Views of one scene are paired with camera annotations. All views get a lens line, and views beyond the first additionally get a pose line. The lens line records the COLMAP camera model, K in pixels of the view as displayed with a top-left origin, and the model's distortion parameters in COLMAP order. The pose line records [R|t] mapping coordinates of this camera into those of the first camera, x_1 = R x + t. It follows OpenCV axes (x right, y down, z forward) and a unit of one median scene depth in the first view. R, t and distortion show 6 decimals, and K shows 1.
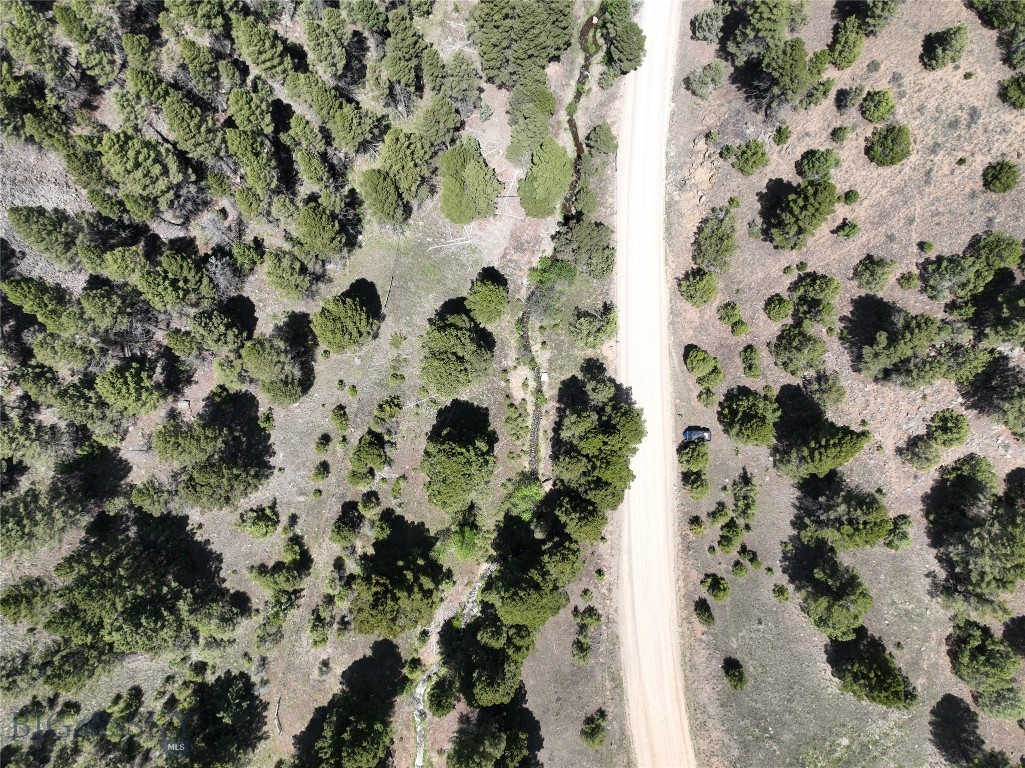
lens RADIAL K [[723.4, 0, 512.5], [0, 723.4, 384.0], [0, 0, 1]] dist [-0.004500, 0.022772]
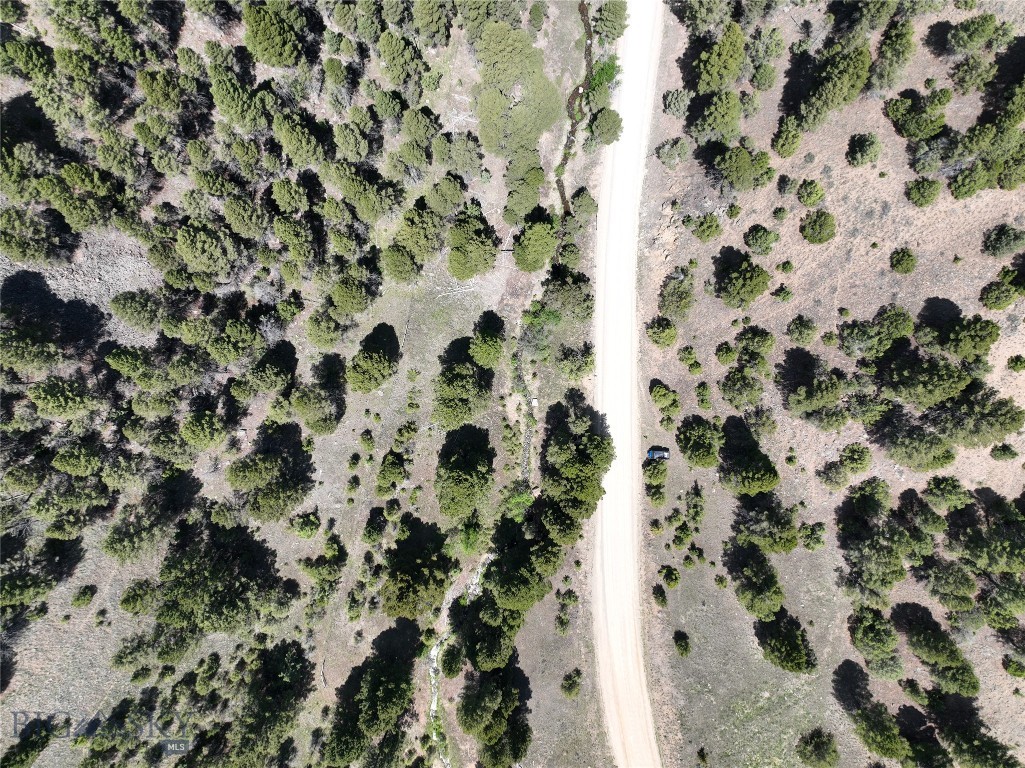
lens RADIAL K [[723.4, 0, 512.5], [0, 723.4, 384.0], [0, 0, 1]] dist [-0.004500, 0.022772]
pose [[0.999992, 0.002505, -0.003130, 0.011917], [-0.002188, 0.995232, 0.097507, -0.174233], [0.003359, -0.097499, 0.995230, -0.217613]]
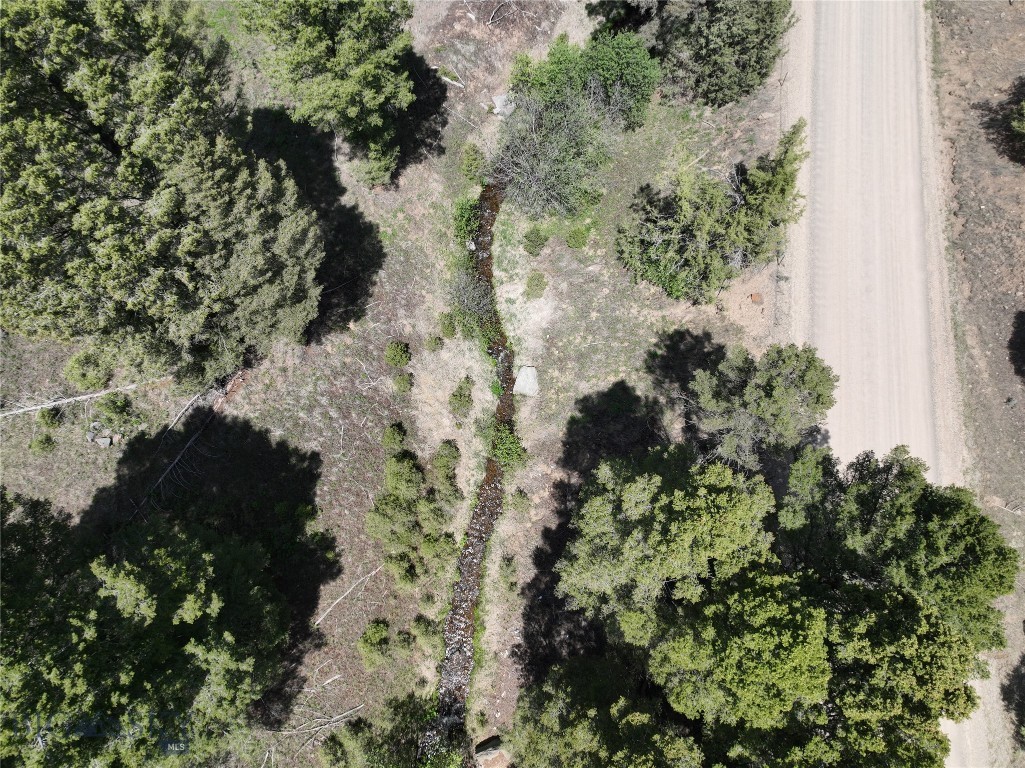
lens RADIAL K [[723.4, 0, 512.5], [0, 723.4, 384.0], [0, 0, 1]] dist [-0.004500, 0.022772]
pose [[0.994023, 0.106679, -0.023174, 0.050469], [-0.109100, 0.978244, -0.176456, 0.052092], [0.003846, 0.177930, 0.984036, 0.767236]]
